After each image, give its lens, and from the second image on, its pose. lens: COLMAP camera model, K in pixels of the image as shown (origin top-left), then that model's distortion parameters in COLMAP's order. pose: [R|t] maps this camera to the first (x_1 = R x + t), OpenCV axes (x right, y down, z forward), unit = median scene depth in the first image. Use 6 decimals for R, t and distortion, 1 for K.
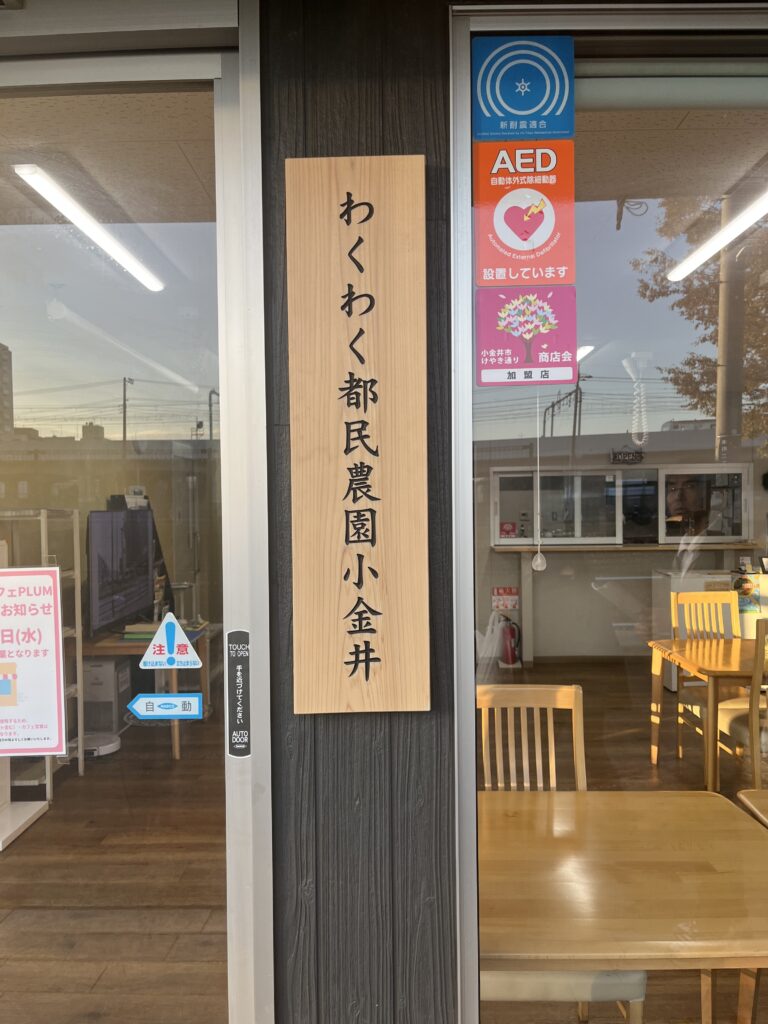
lens RADIAL K [[778.9, 0, 348.9], [0, 778.9, 530.6], [0, 0, 1]] dist [0.072457, -0.113117]
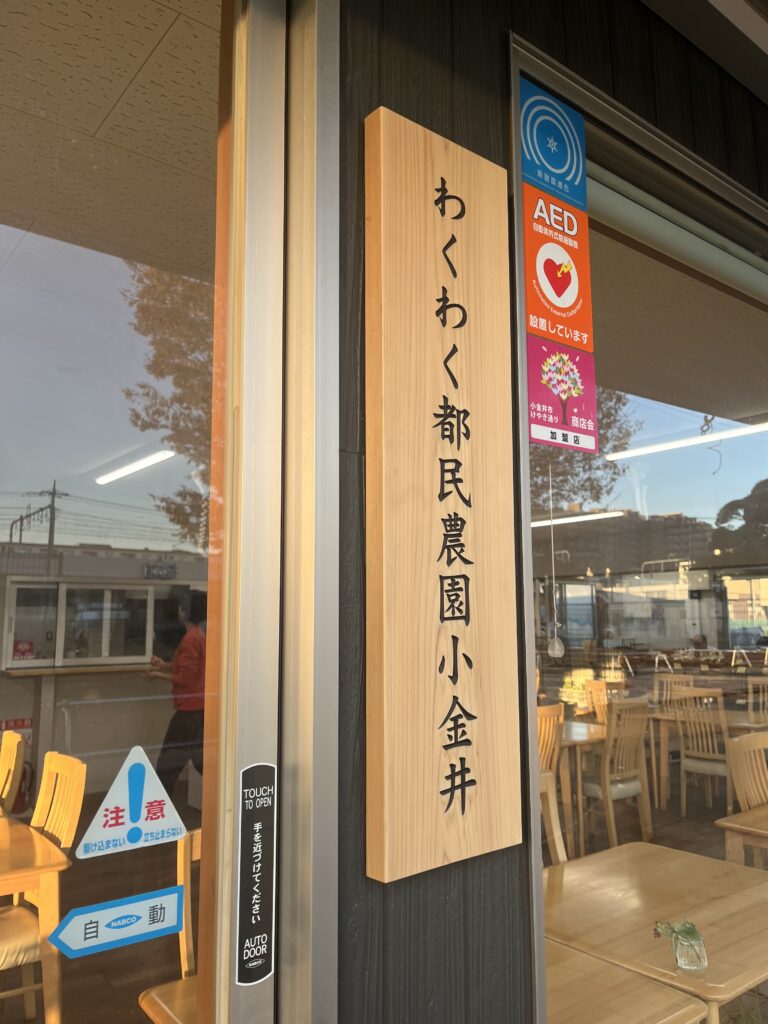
lens RADIAL K [[778.9, 0, 348.9], [0, 778.9, 530.6], [0, 0, 1]] dist [0.072457, -0.113117]
pose [[0.774151, 0.082639, 0.627583, -0.533025], [0.017148, 0.988340, -0.151296, 0.041633], [-0.632768, 0.127888, 0.763708, 0.483939]]
